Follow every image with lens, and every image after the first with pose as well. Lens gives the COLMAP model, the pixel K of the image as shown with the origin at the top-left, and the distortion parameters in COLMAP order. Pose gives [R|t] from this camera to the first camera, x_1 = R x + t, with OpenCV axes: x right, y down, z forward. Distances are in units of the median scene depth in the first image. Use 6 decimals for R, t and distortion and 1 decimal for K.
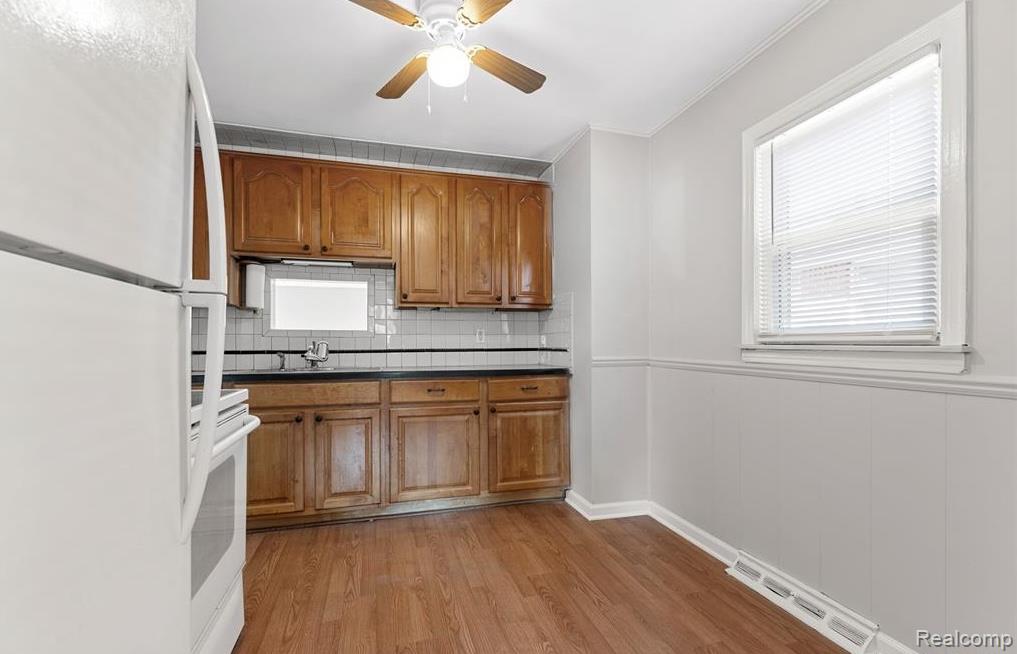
lens RADIAL K [[444.3, 0, 492.2], [0, 444.3, 341.6], [0, 0, 1]] dist [0.009184, 0.000963]
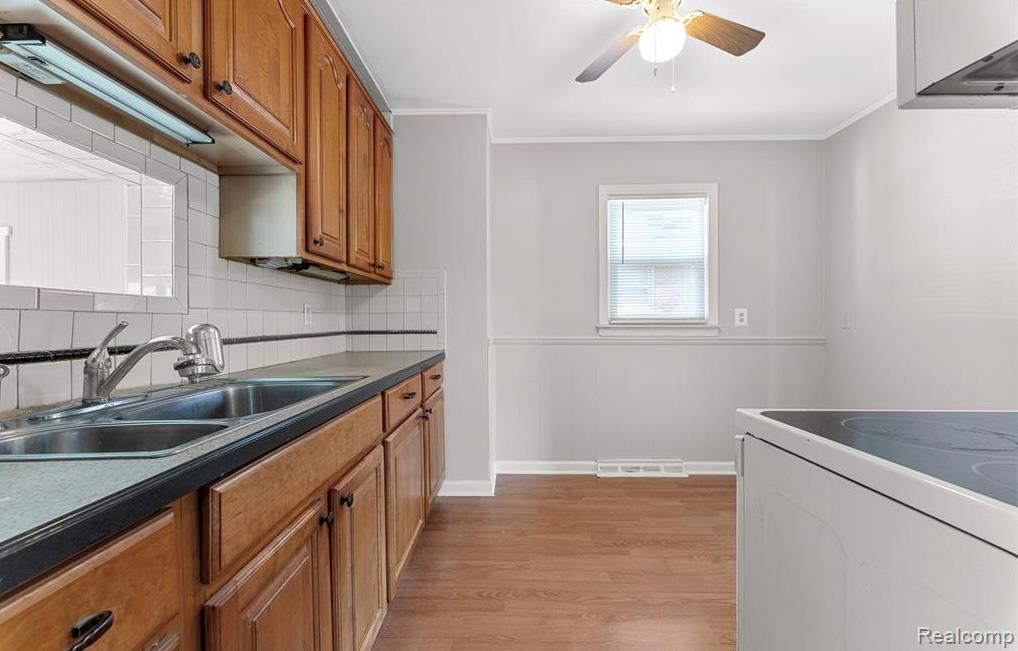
lens RADIAL K [[417.2, 0, 503.3], [0, 417.2, 329.4], [0, 0, 1]] dist [0.006000, -0.001055]
pose [[0.283507, -0.010501, 0.958913, -0.928821], [-0.001414, 0.999934, 0.011368, 0.006581], [-0.958969, -0.004579, 0.283474, 0.940001]]
